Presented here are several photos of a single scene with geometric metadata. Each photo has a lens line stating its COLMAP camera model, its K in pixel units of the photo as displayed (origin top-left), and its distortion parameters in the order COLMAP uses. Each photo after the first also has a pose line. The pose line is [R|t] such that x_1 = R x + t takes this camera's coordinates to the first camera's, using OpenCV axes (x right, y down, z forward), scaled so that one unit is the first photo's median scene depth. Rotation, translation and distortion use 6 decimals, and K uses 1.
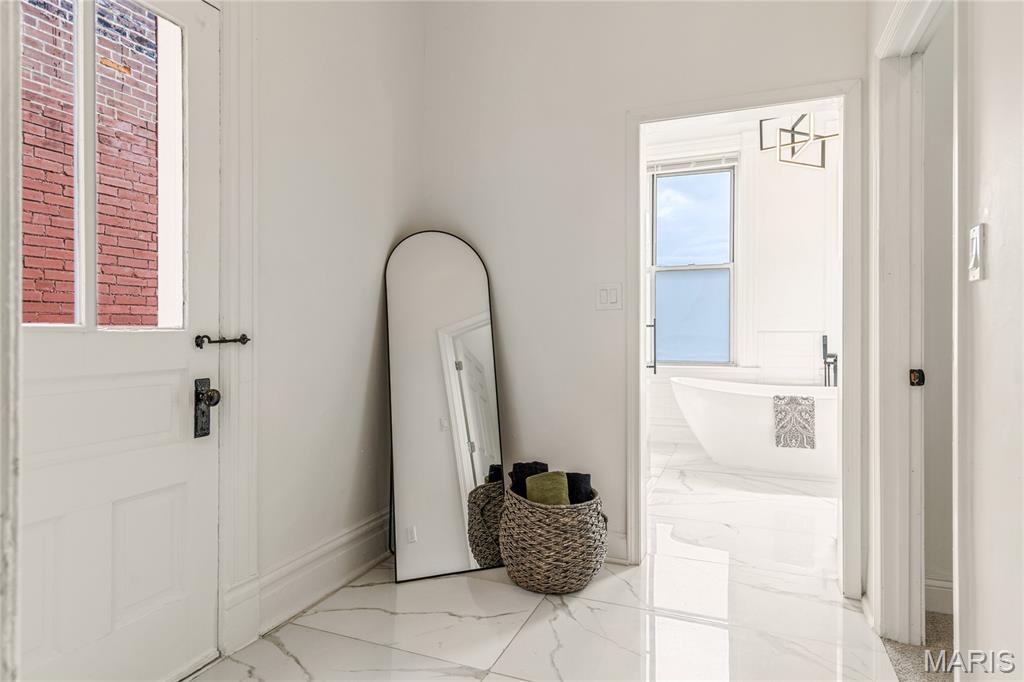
lens RADIAL K [[586.4, 0, 530.4], [0, 586.4, 333.2], [0, 0, 1]] dist [0.013144, -0.000583]
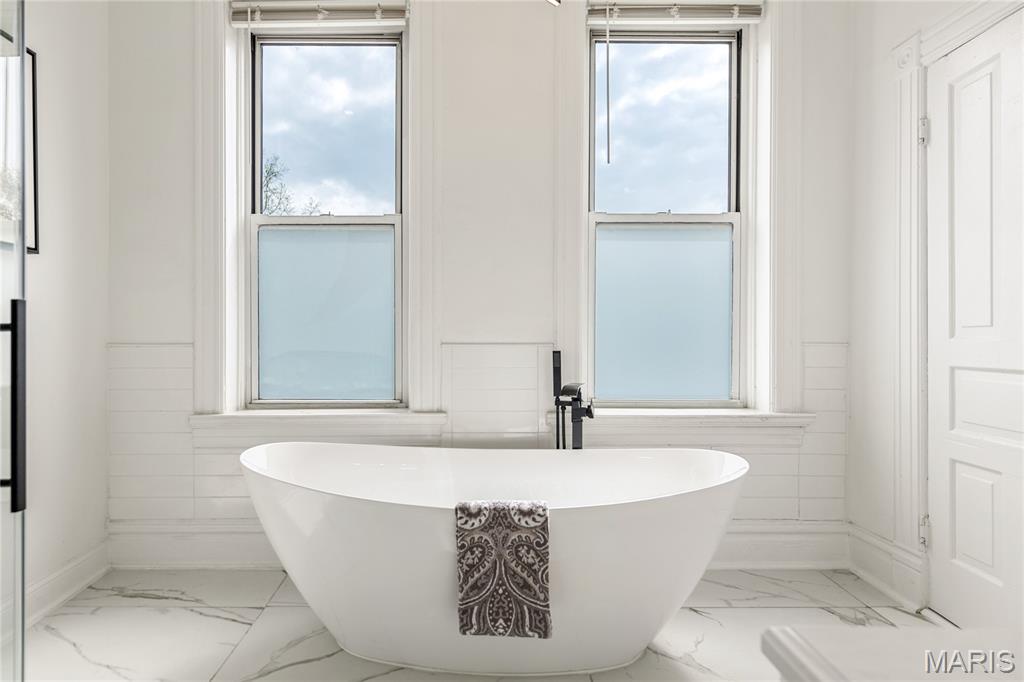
lens RADIAL K [[586.4, 0, 512.8], [0, 586.4, 340.2], [0, 0, 1]] dist [0.013144, -0.000583]
pose [[0.908635, -0.000477, 0.417592, 0.283848], [0.001439, 0.999997, -0.001989, -0.005685], [-0.417589, 0.002408, 0.908633, 0.623618]]
